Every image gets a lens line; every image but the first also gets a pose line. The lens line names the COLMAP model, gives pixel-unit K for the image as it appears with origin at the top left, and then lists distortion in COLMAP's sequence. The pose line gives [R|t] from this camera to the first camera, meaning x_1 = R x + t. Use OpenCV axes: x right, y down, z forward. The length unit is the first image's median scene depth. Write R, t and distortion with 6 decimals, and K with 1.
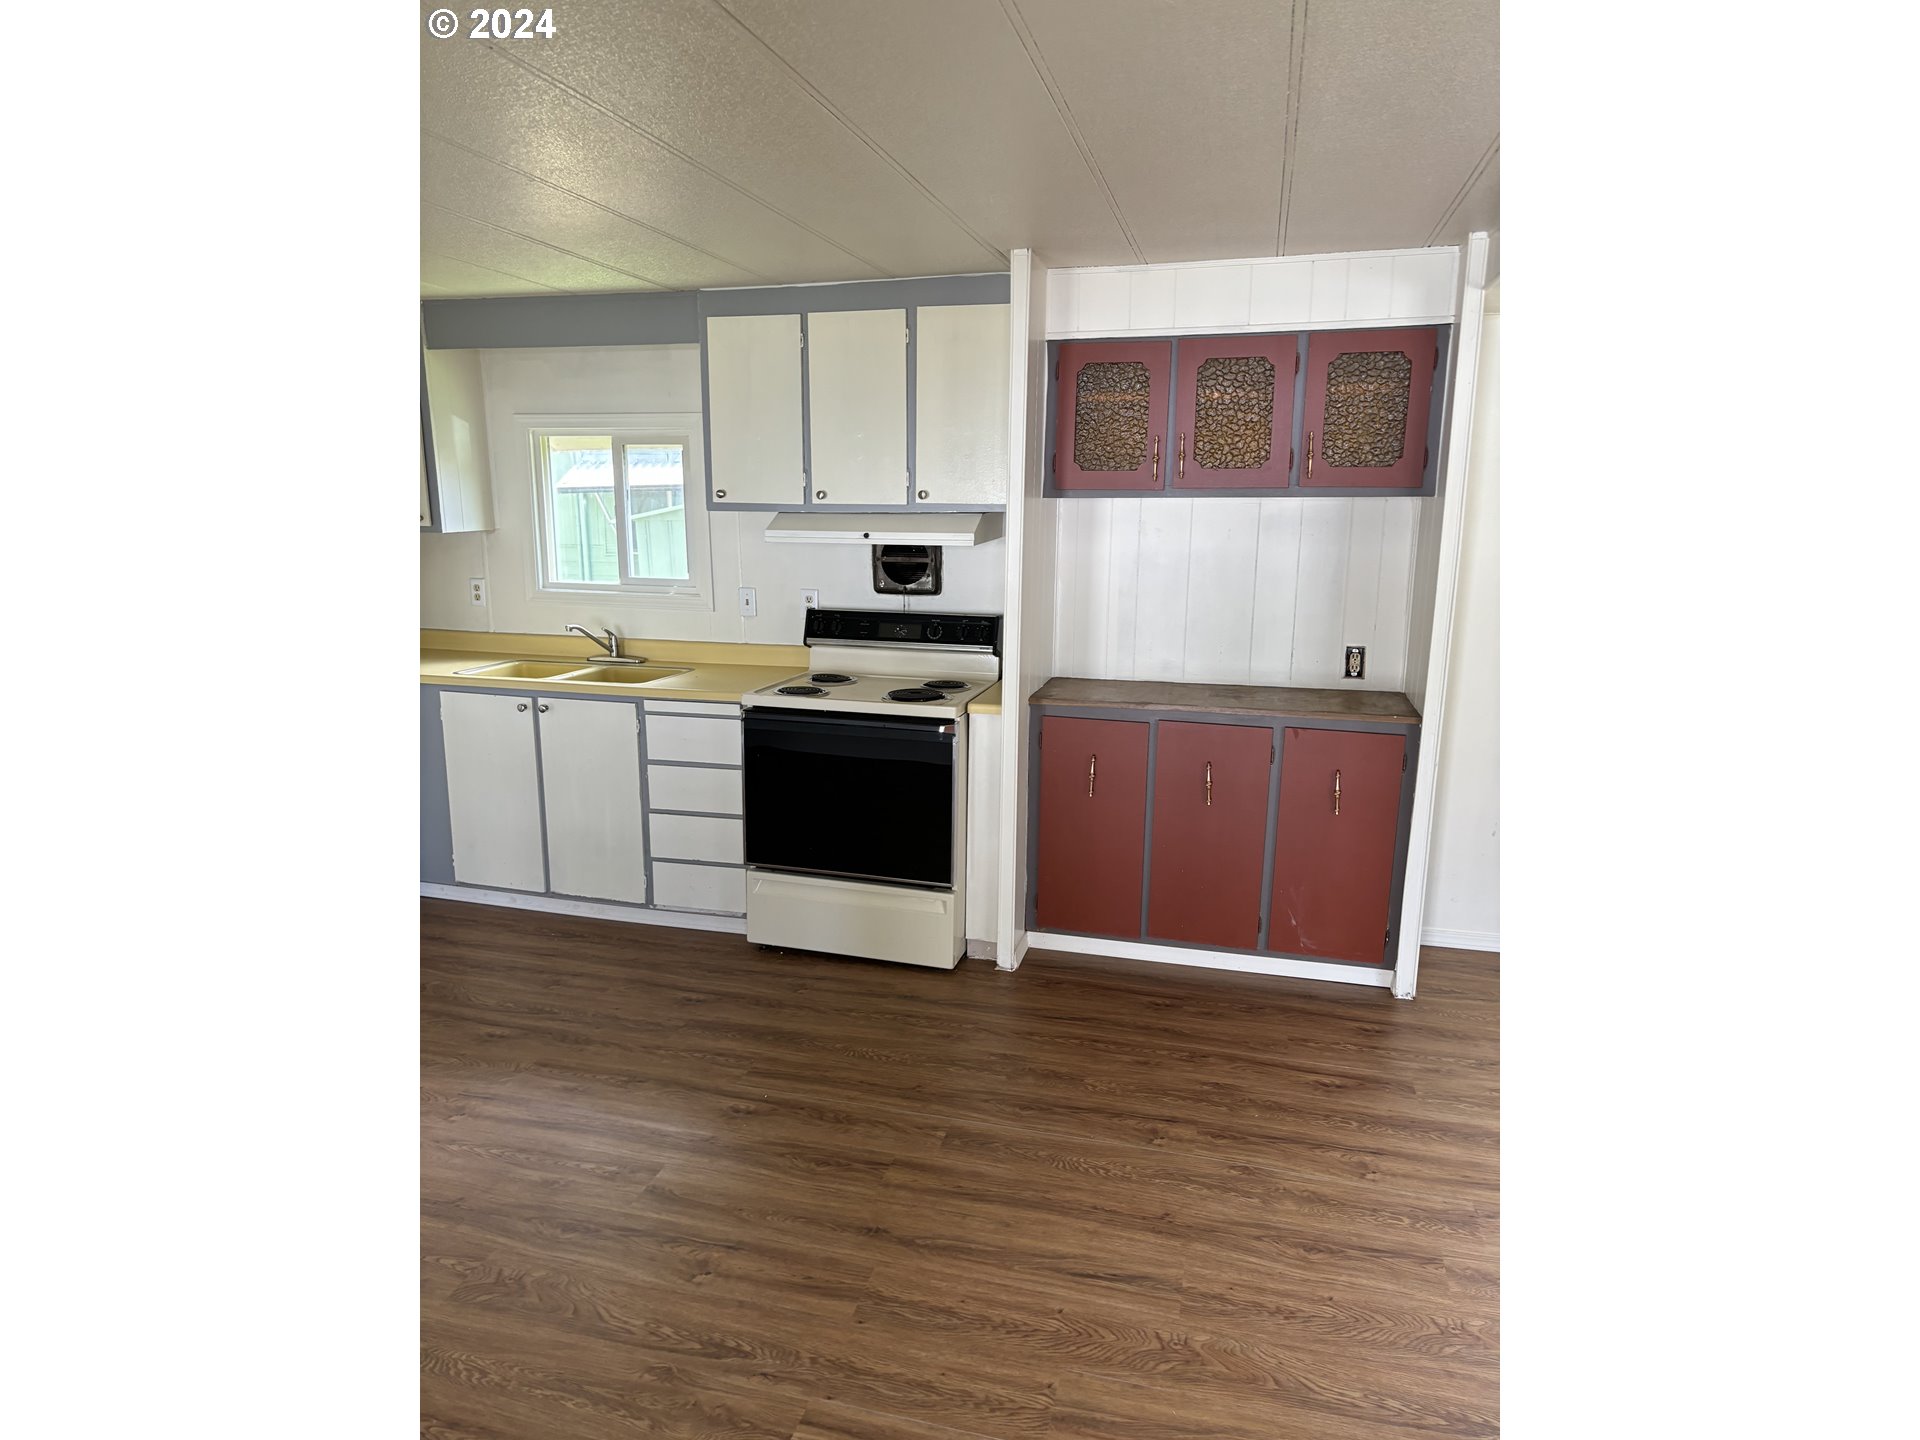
lens RADIAL K [[1076.8, 0, 960.0], [0, 1076.8, 720.0], [0, 0, 1]] dist [0.030609, -0.000376]
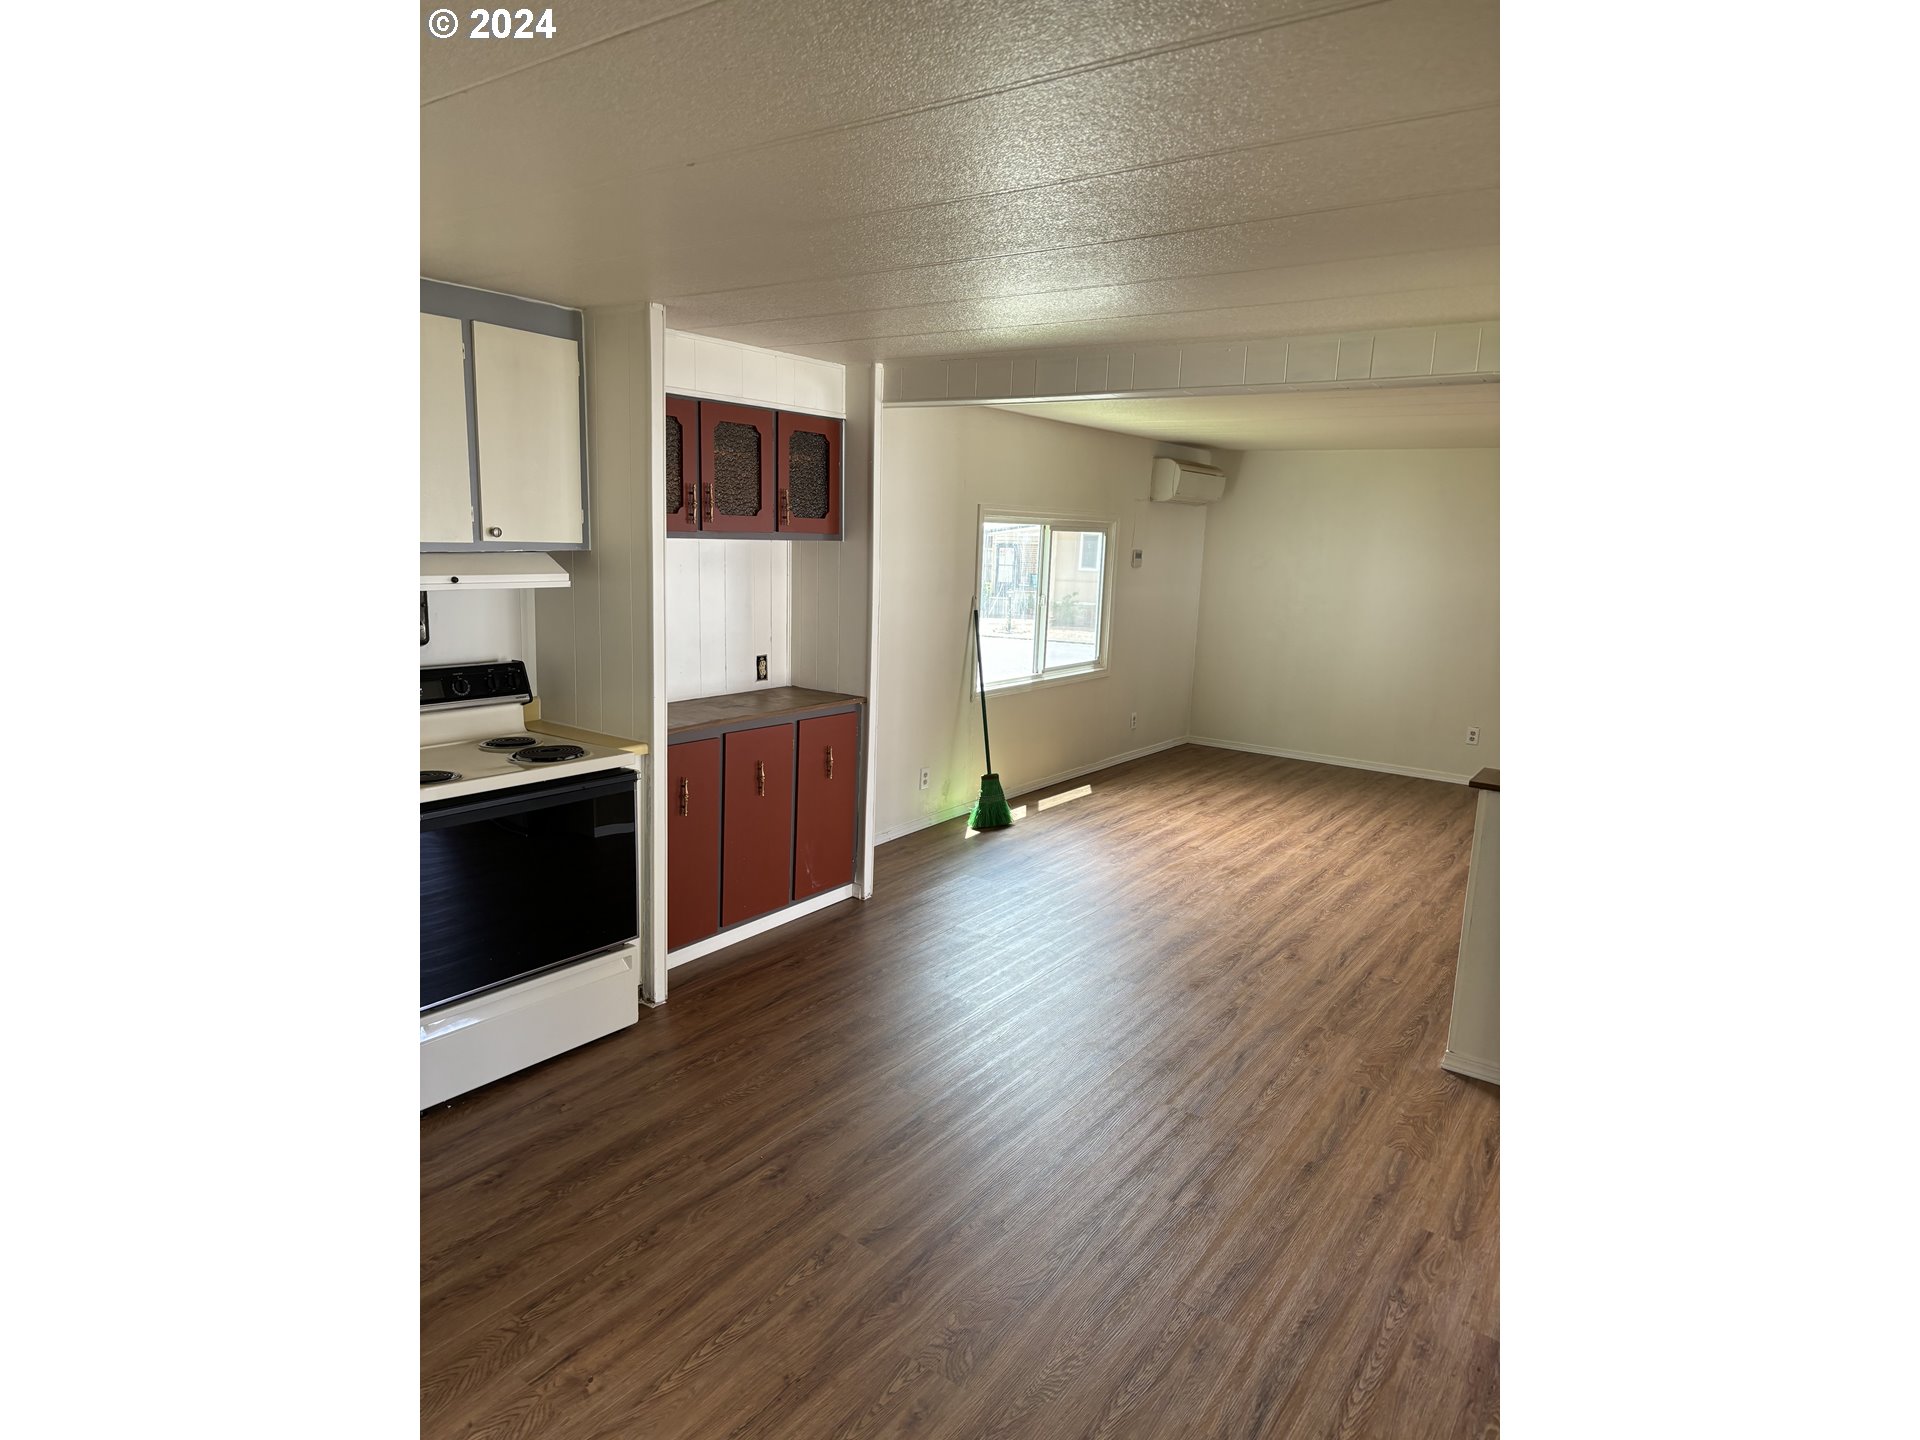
lens RADIAL K [[1065.5, 0, 960.0], [0, 1065.5, 720.0], [0, 0, 1]] dist [-0.021362, -0.001050]
pose [[0.333606, -0.150457, 0.930629, -0.855525], [0.166635, 0.981049, 0.098874, -0.090983], [-0.927868, 0.122090, 0.352355, 0.410096]]
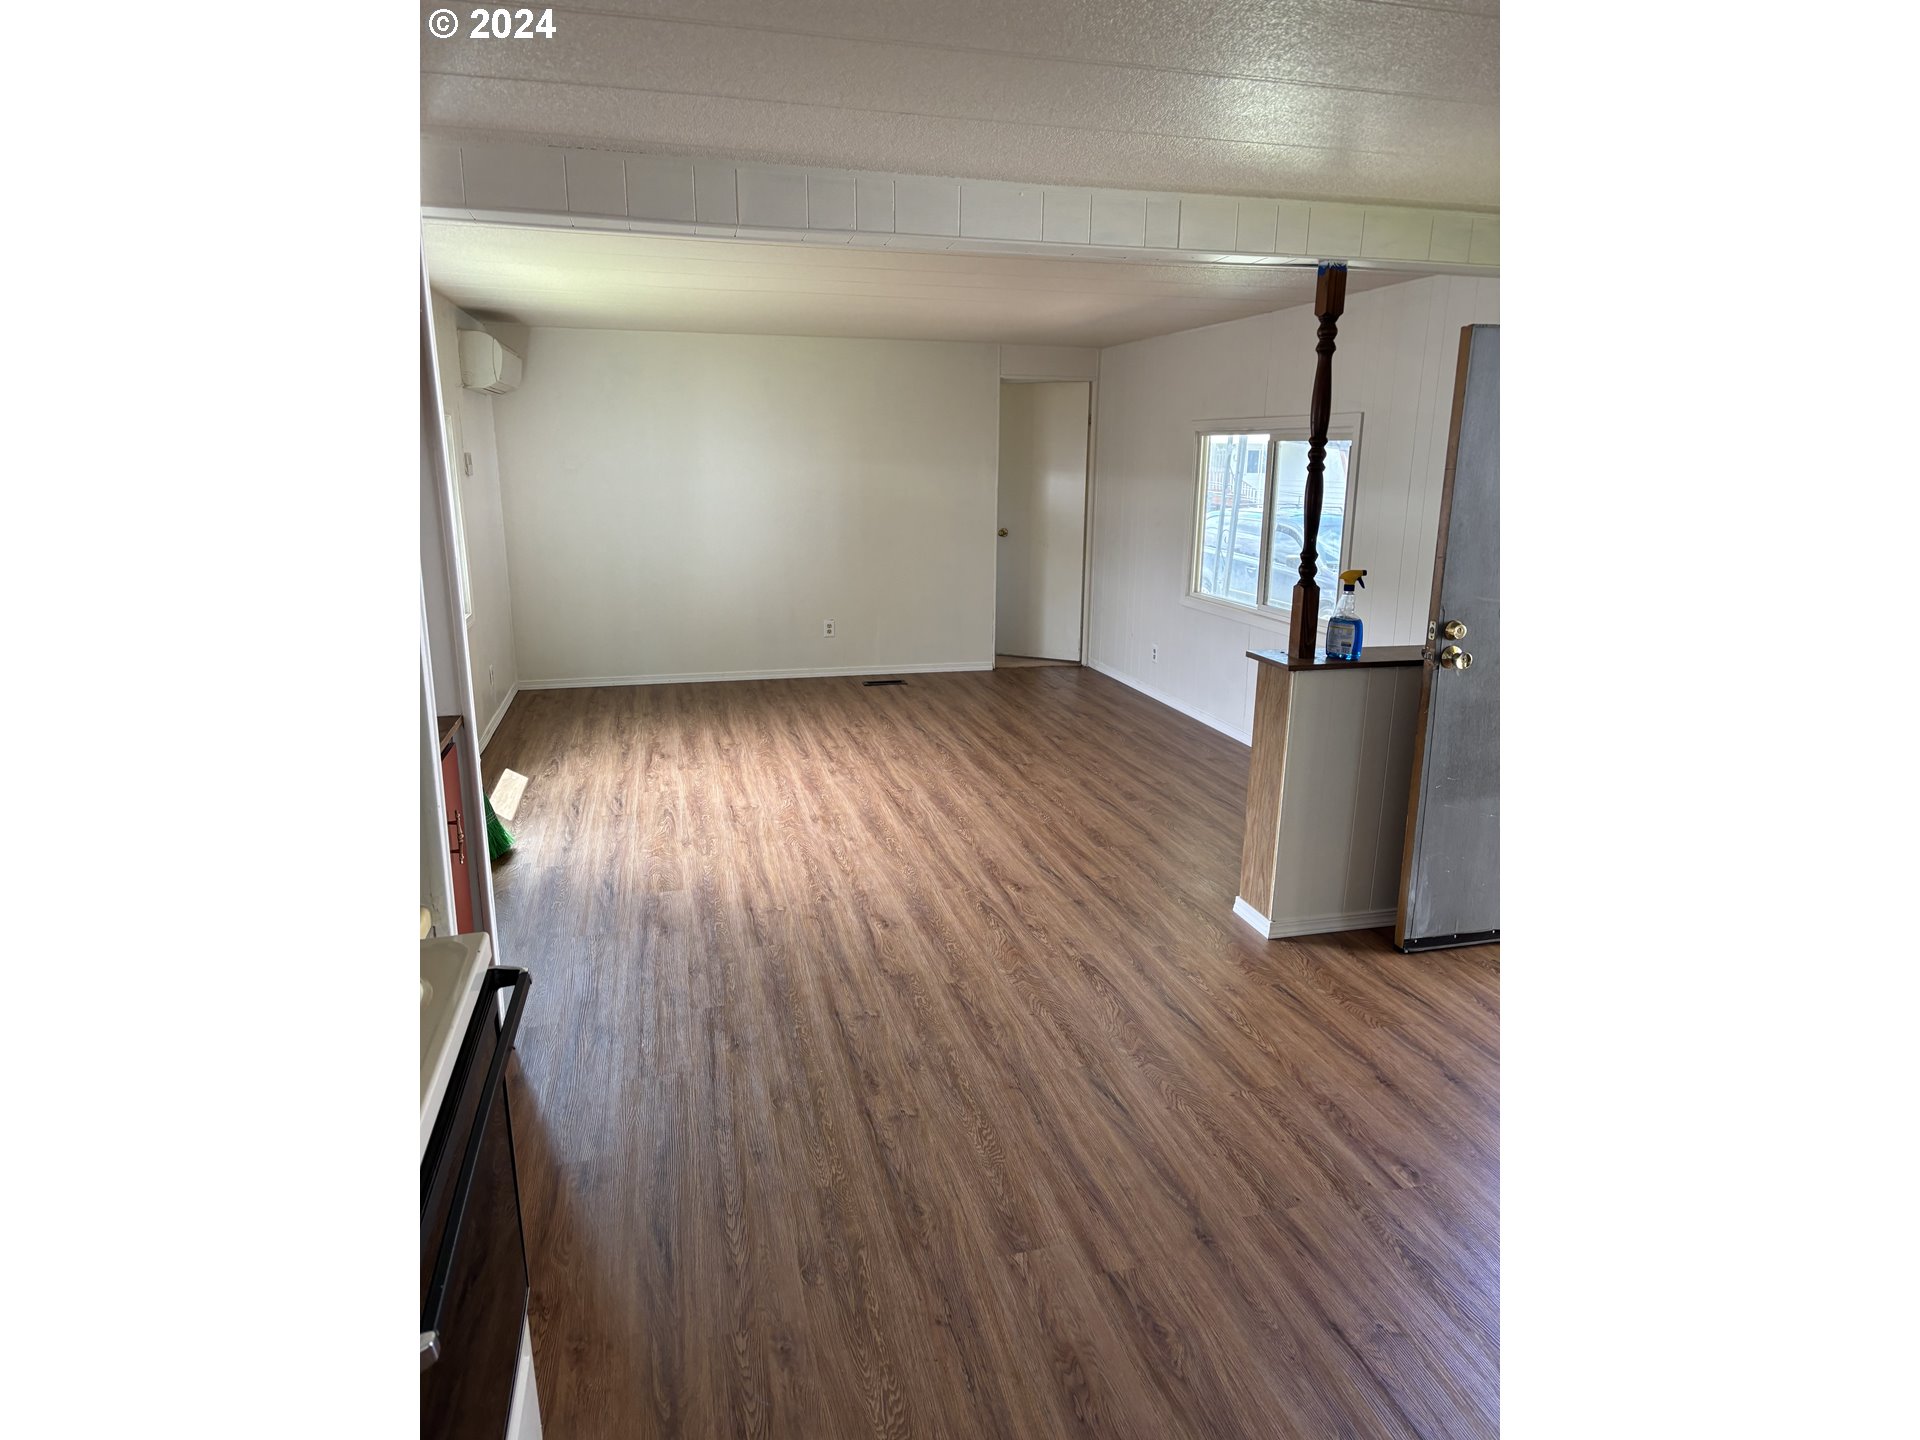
lens RADIAL K [[1065.5, 0, 960.0], [0, 1065.5, 720.0], [0, 0, 1]] dist [-0.021362, -0.001050]
pose [[-0.490256, -0.209845, 0.845940, -0.483553], [0.190858, 0.921180, 0.339118, -0.211533], [-0.850425, 0.327709, -0.411563, 1.046322]]
